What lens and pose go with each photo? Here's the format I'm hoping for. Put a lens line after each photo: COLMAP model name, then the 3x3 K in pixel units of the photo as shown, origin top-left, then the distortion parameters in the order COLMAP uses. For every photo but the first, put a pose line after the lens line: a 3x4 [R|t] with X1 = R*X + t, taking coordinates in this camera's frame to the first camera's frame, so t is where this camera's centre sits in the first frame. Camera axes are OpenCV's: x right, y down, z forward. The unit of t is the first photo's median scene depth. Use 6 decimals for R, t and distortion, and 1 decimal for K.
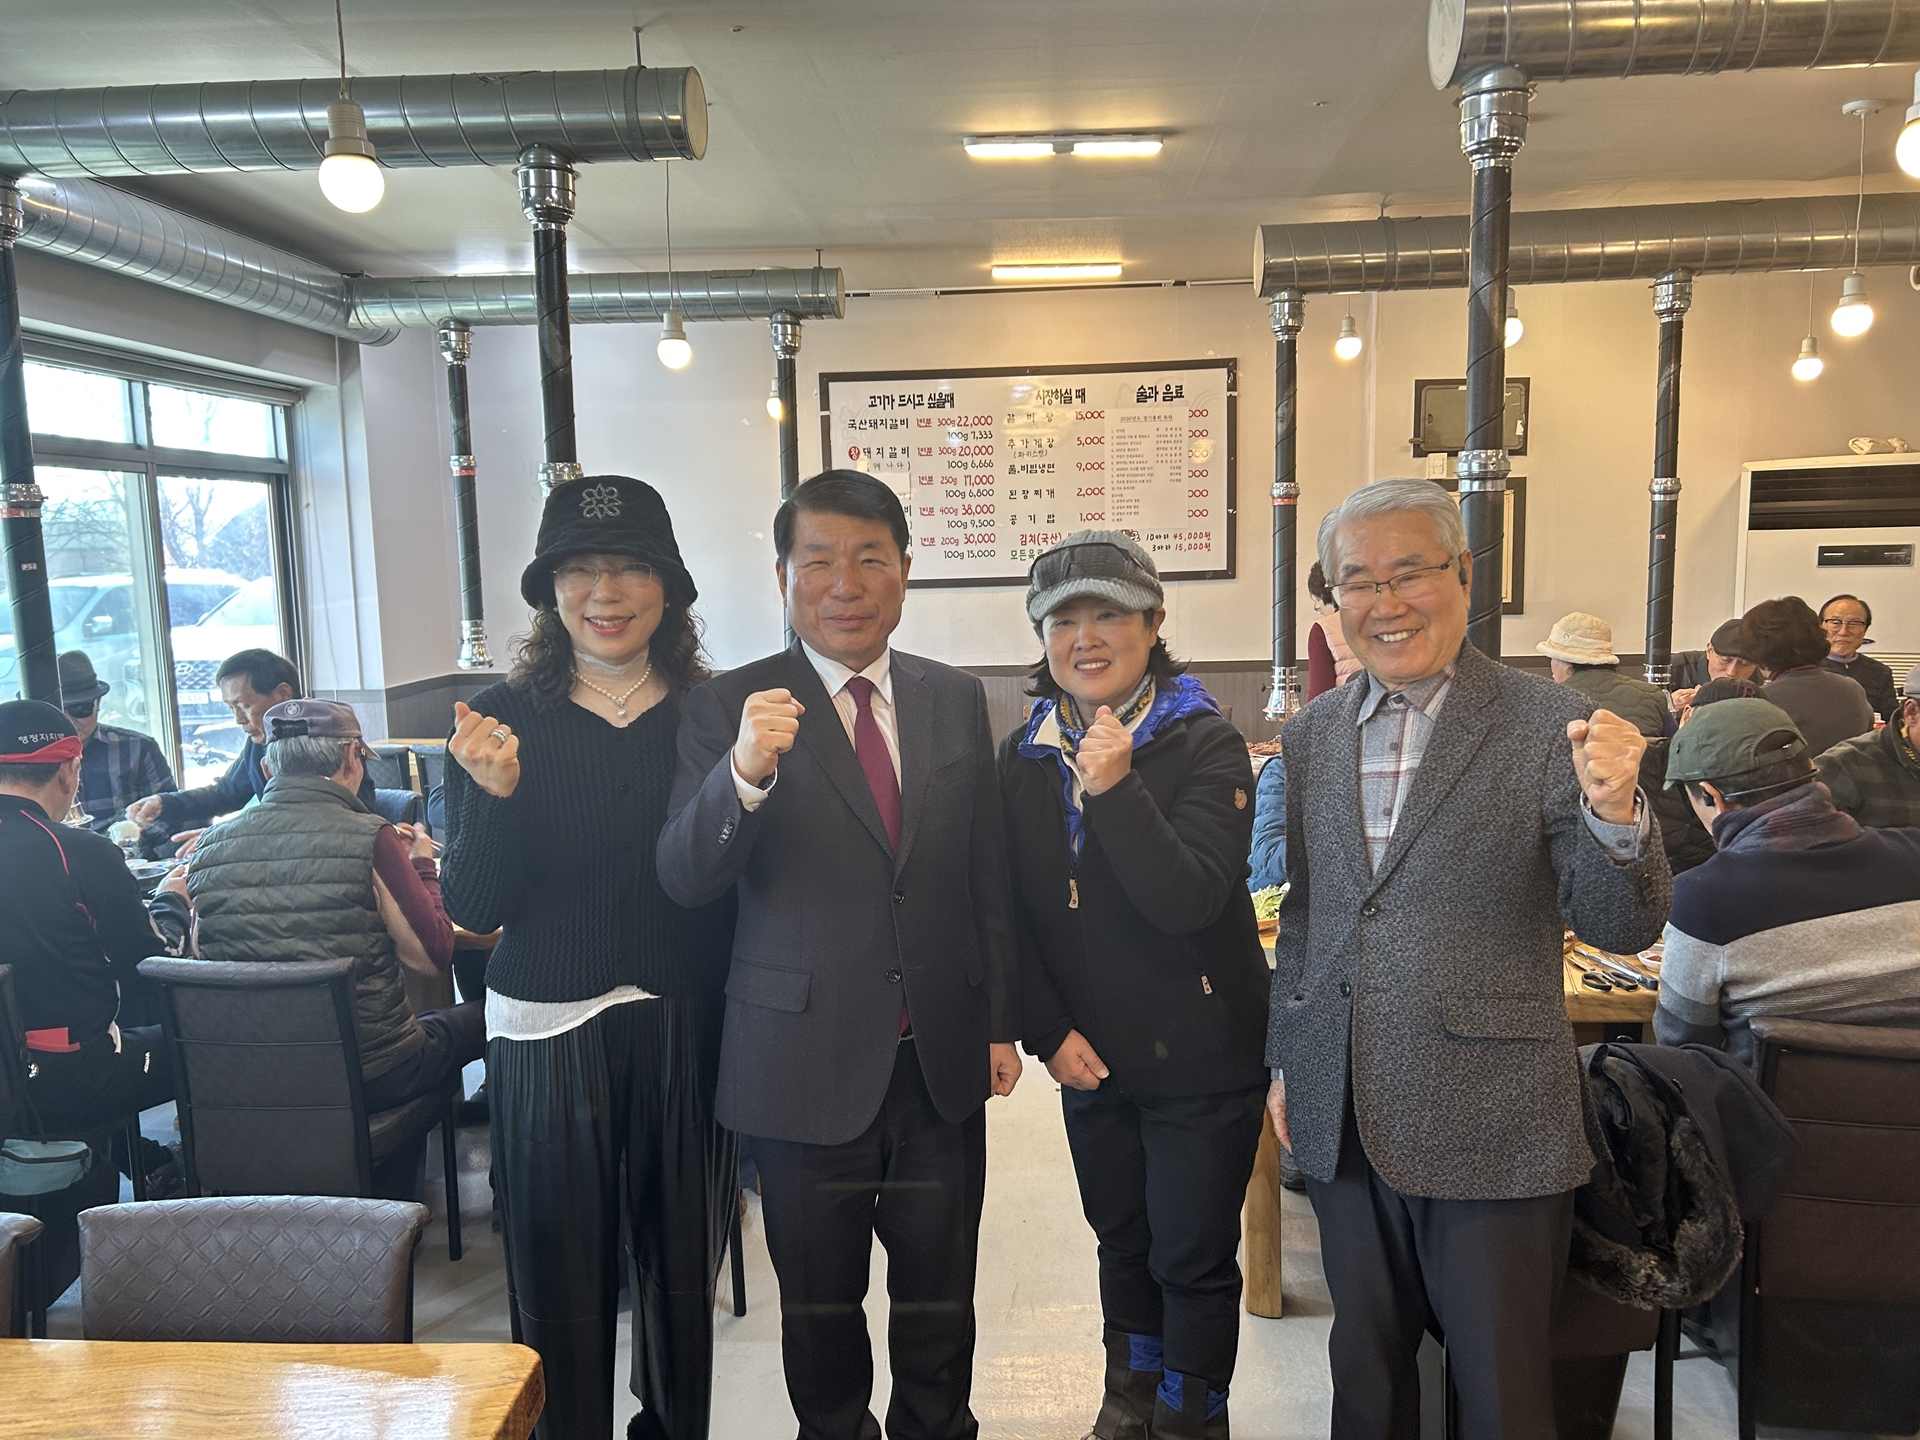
lens RADIAL K [[1461.6, 0, 952.6], [0, 1461.6, 772.0], [0, 0, 1]] dist [0.076596, -0.073275]
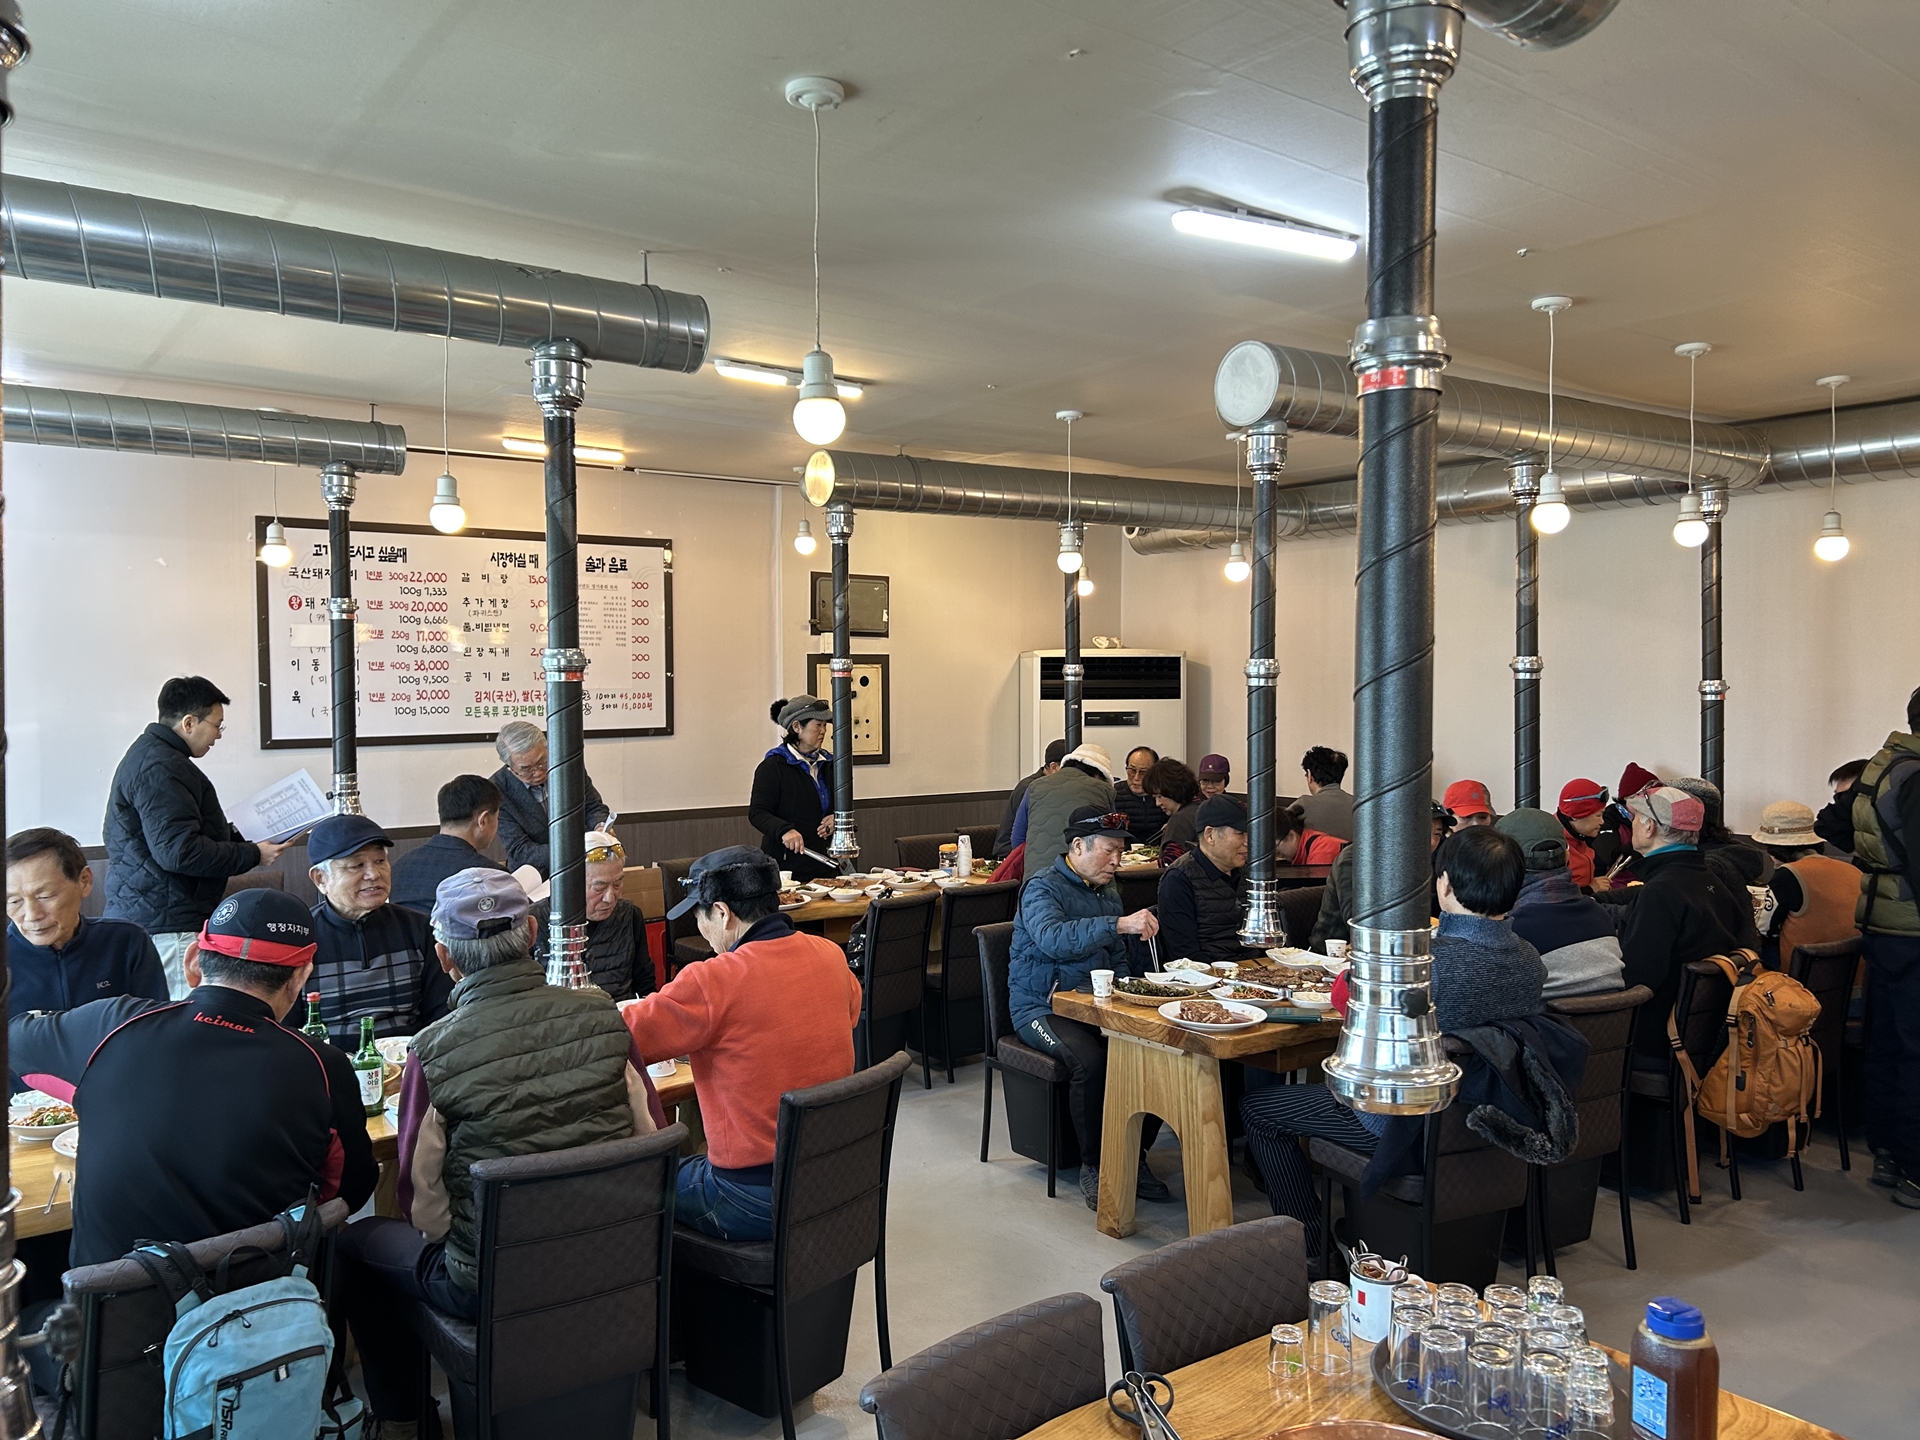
lens RADIAL K [[1433.5, 0, 989.9], [0, 1433.5, 733.3], [0, 0, 1]] dist [0.049768, -0.068200]
pose [[0.770399, -0.001993, 0.637559, -0.425387], [0.080804, 0.992236, -0.094539, -0.018125], [-0.632421, 0.124350, 0.764579, 0.046208]]
